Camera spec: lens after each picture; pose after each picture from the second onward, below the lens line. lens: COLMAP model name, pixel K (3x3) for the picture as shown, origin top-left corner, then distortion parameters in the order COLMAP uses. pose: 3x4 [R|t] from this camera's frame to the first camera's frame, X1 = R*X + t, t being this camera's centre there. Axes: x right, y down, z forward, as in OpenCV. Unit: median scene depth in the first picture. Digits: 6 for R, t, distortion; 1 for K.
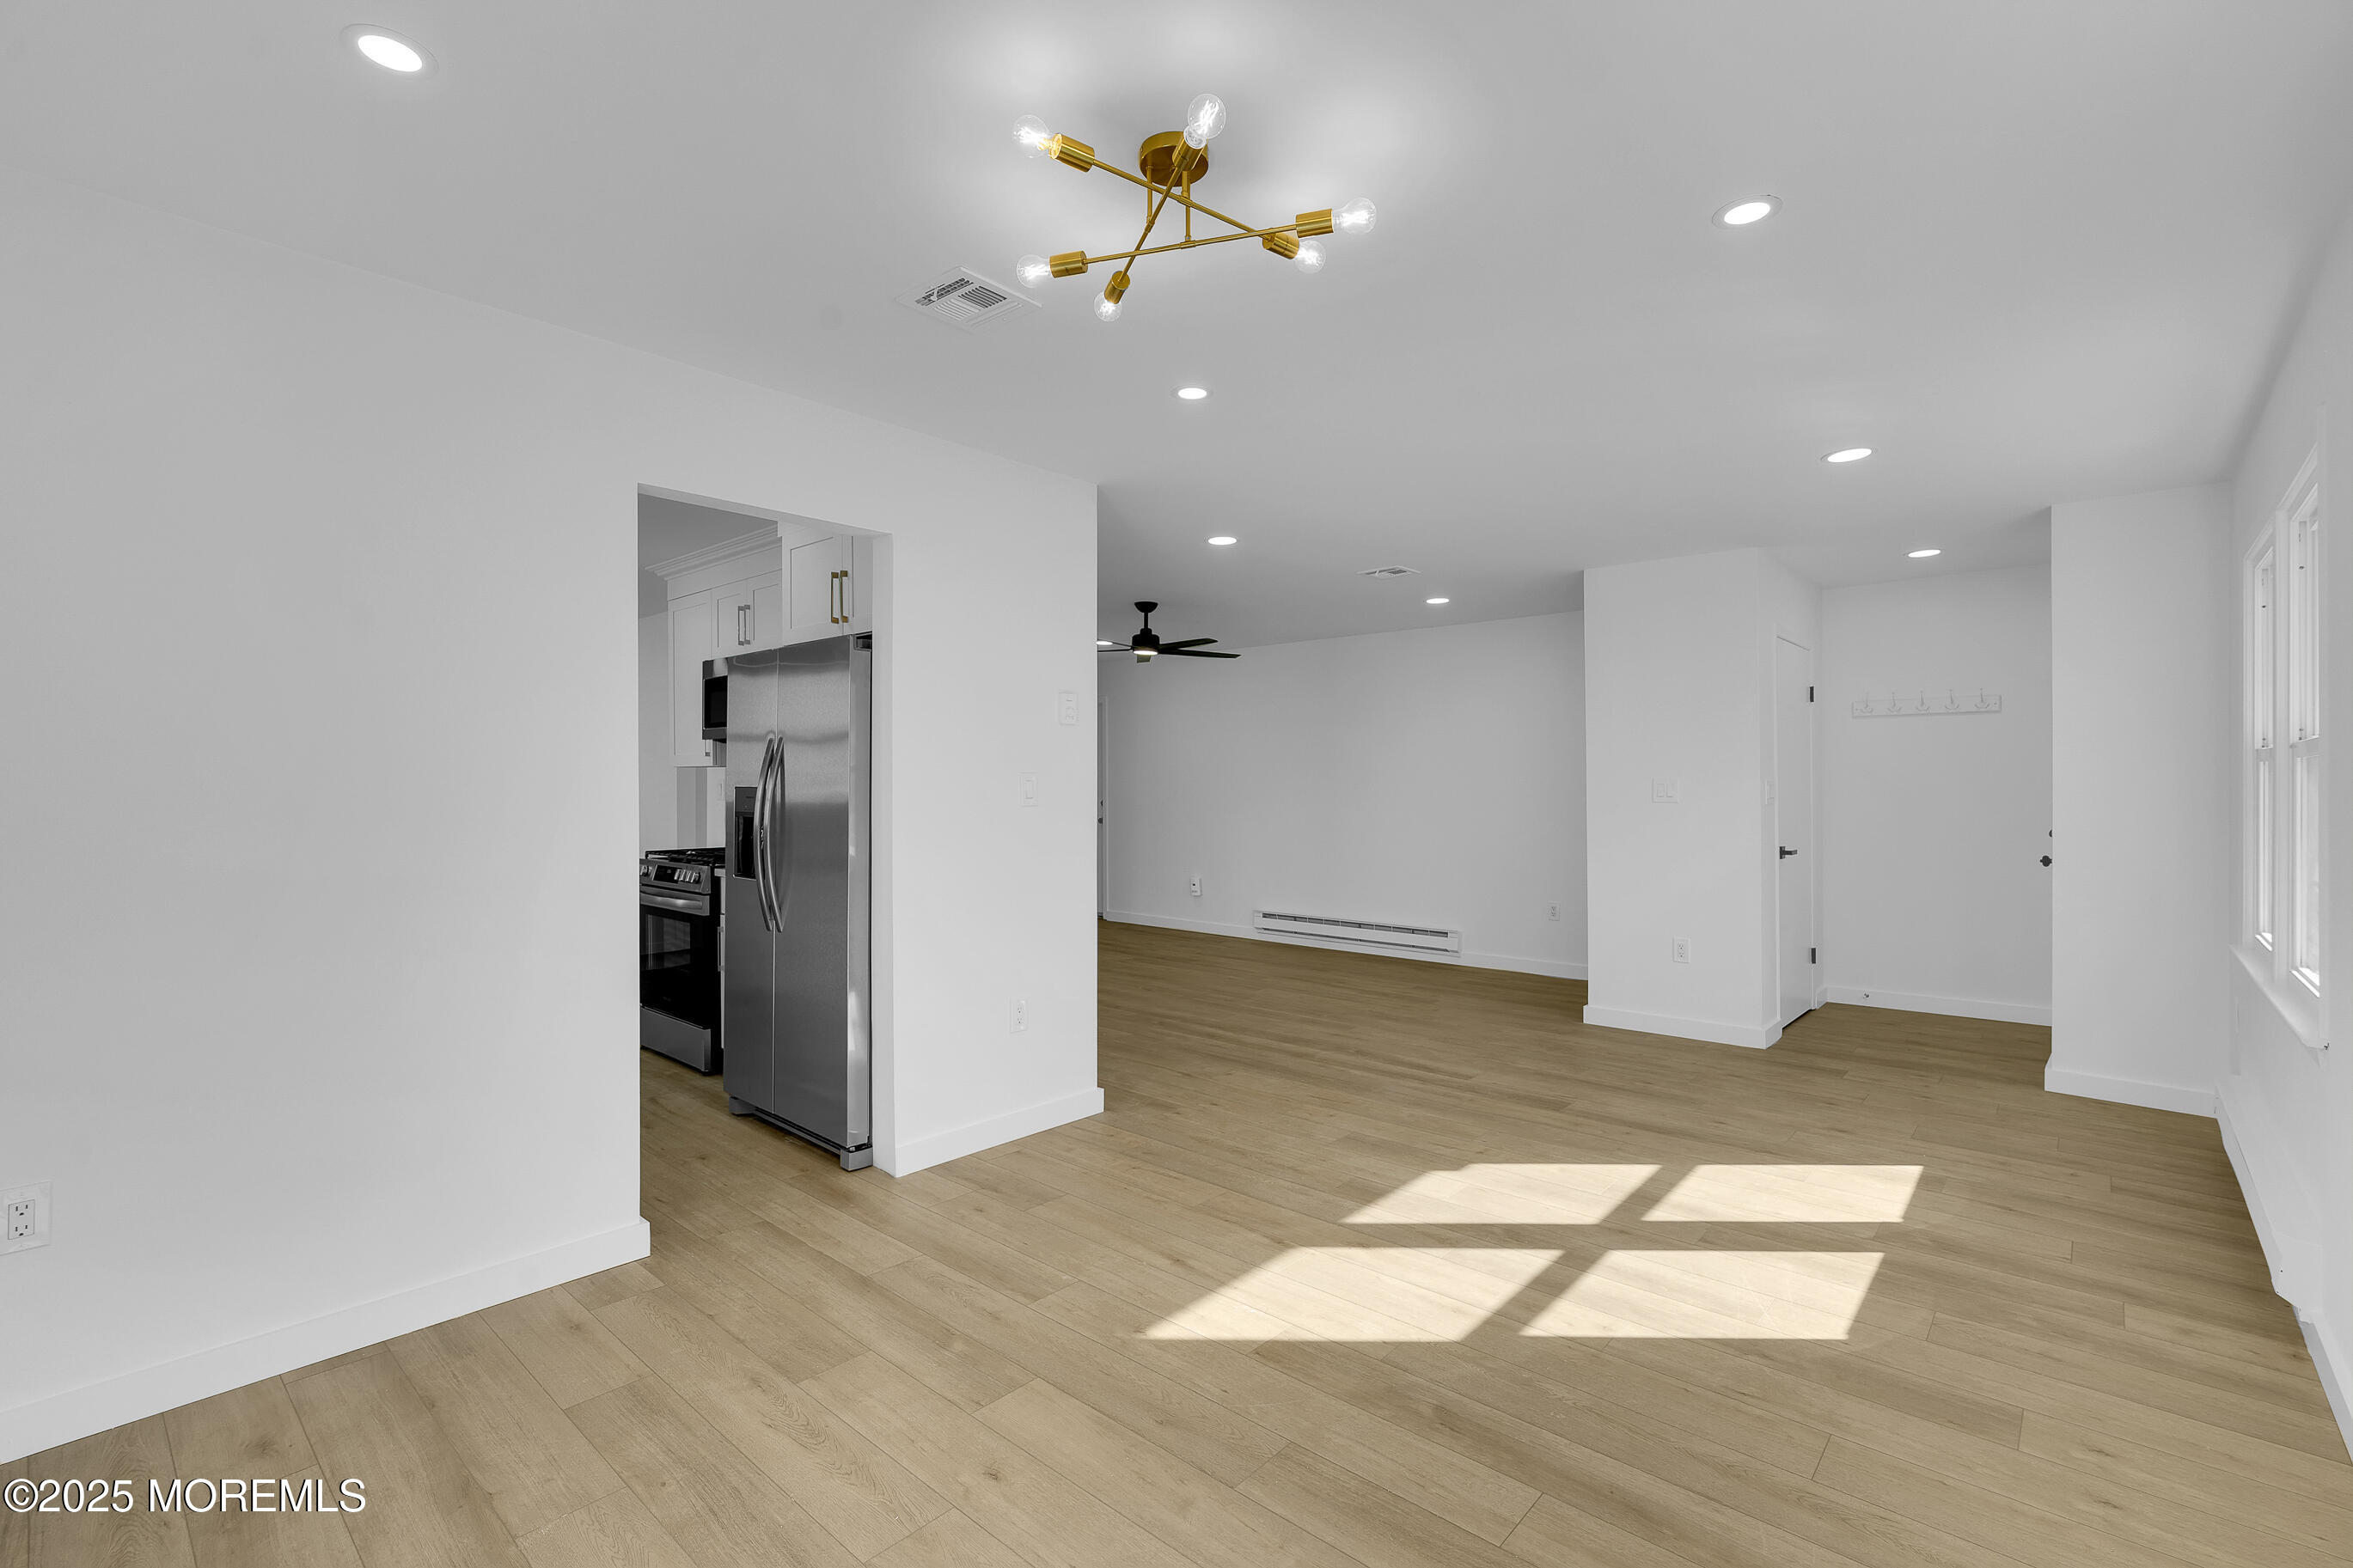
lens RADIAL K [[1045.7, 0, 1176.5], [0, 1045.7, 784.0], [0, 0, 1]] dist [-0.000129, -0.000018]
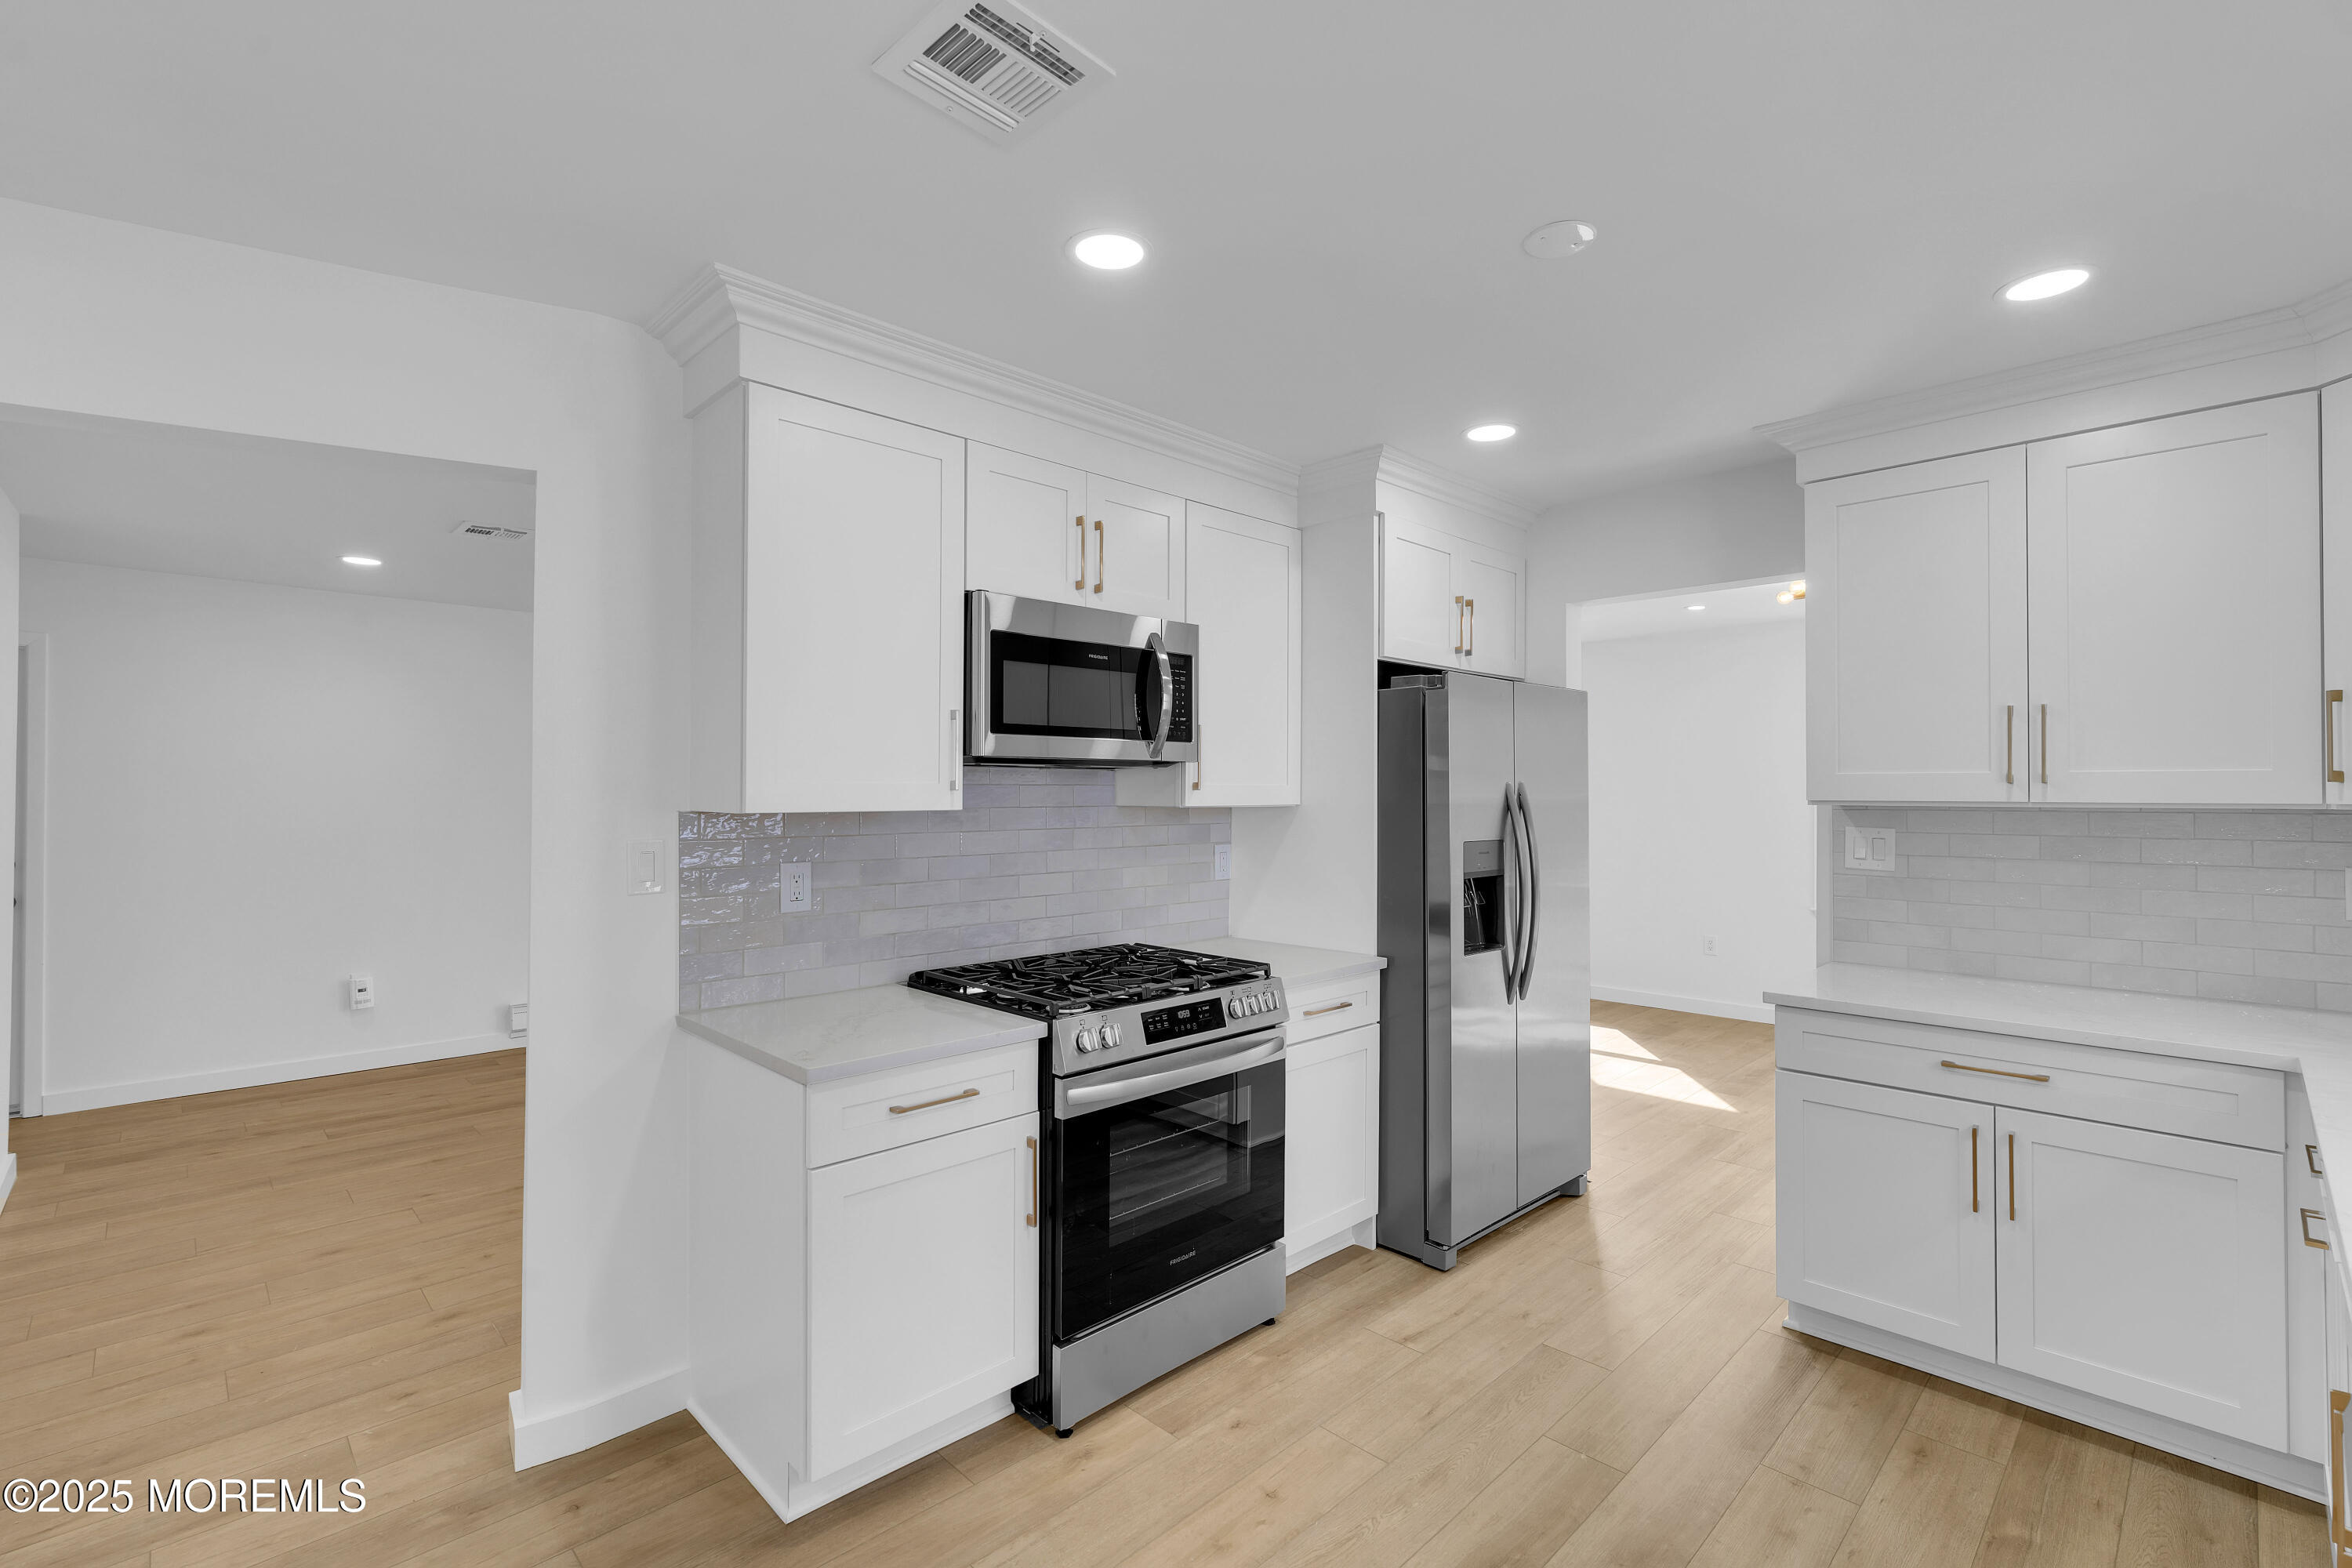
lens RADIAL K [[1044.6, 0, 1176.0], [0, 1044.6, 784.0], [0, 0, 1]] dist [-0.015257, 0.005418]
pose [[0.065158, 0.012404, 0.997798, -0.693773], [-0.002138, 0.999922, -0.012291, -0.016654], [-0.997873, -0.001333, 0.065180, 0.664723]]
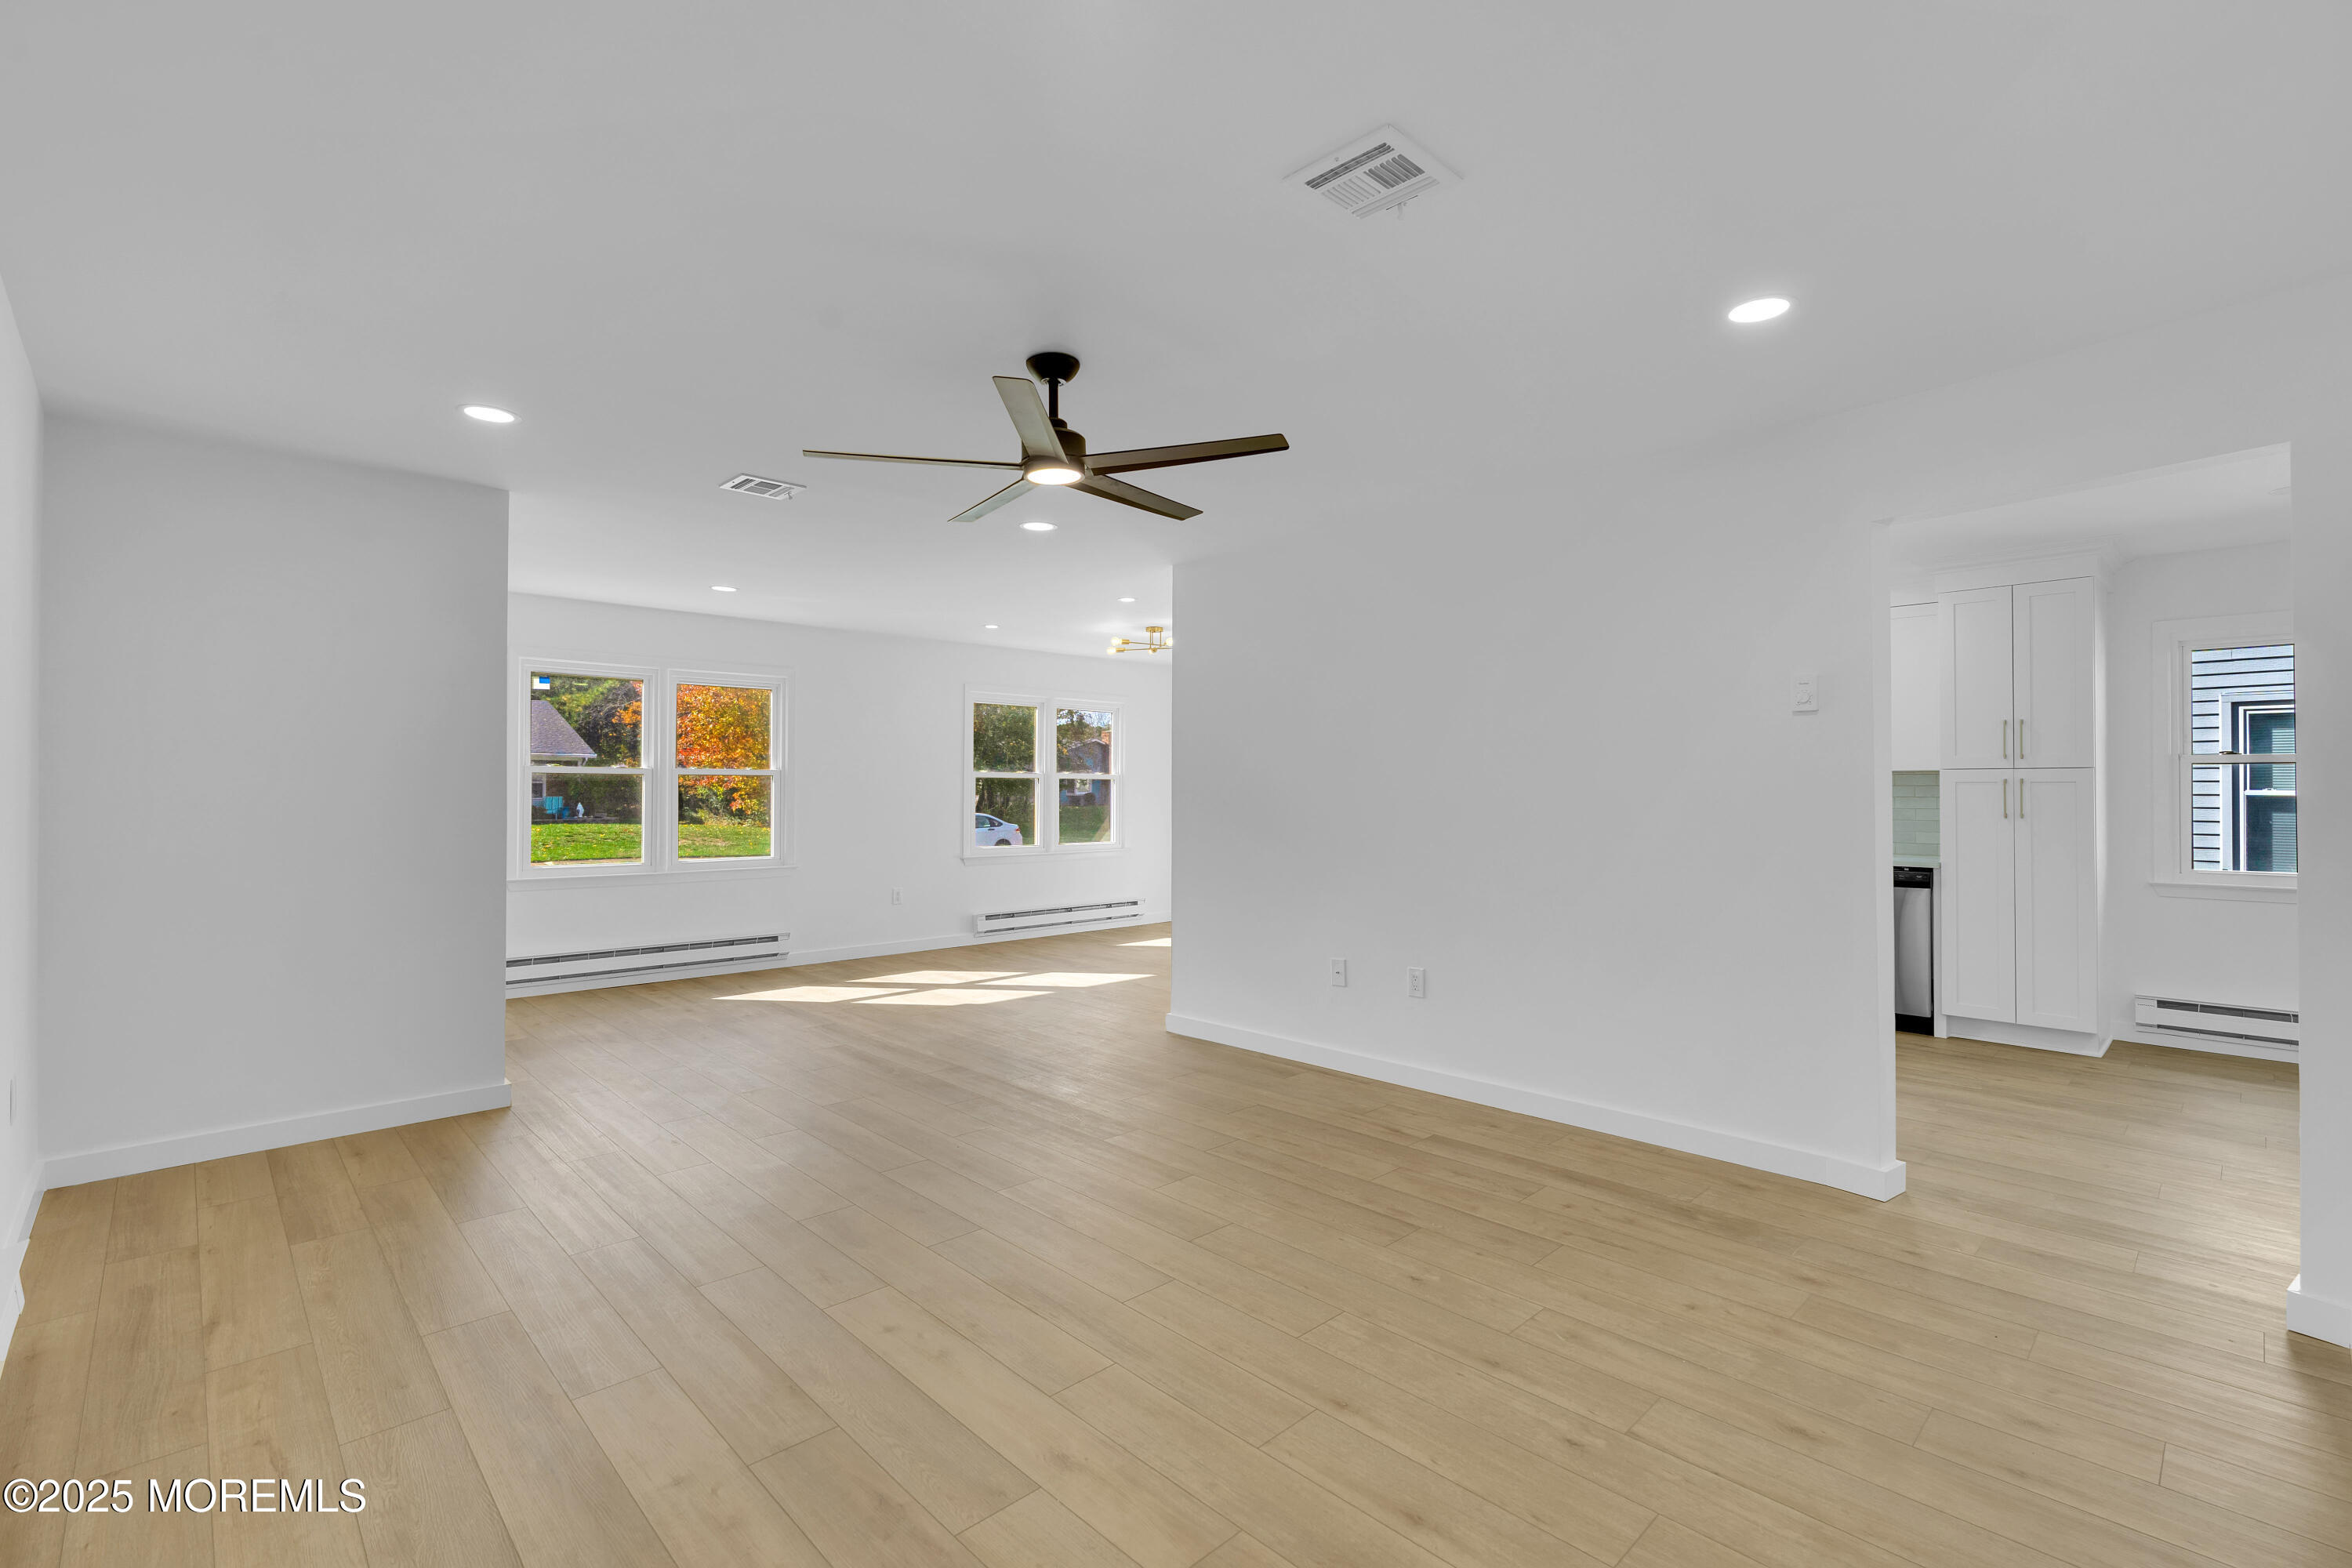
lens RADIAL K [[1044.6, 0, 1176.0], [0, 1044.6, 784.0], [0, 0, 1]] dist [-0.015257, 0.005418]
pose [[-0.996907, -0.001743, 0.078567, -0.109434], [-0.002237, 0.999978, -0.006198, 0.003460], [-0.078554, -0.006354, -0.996890, 1.369058]]
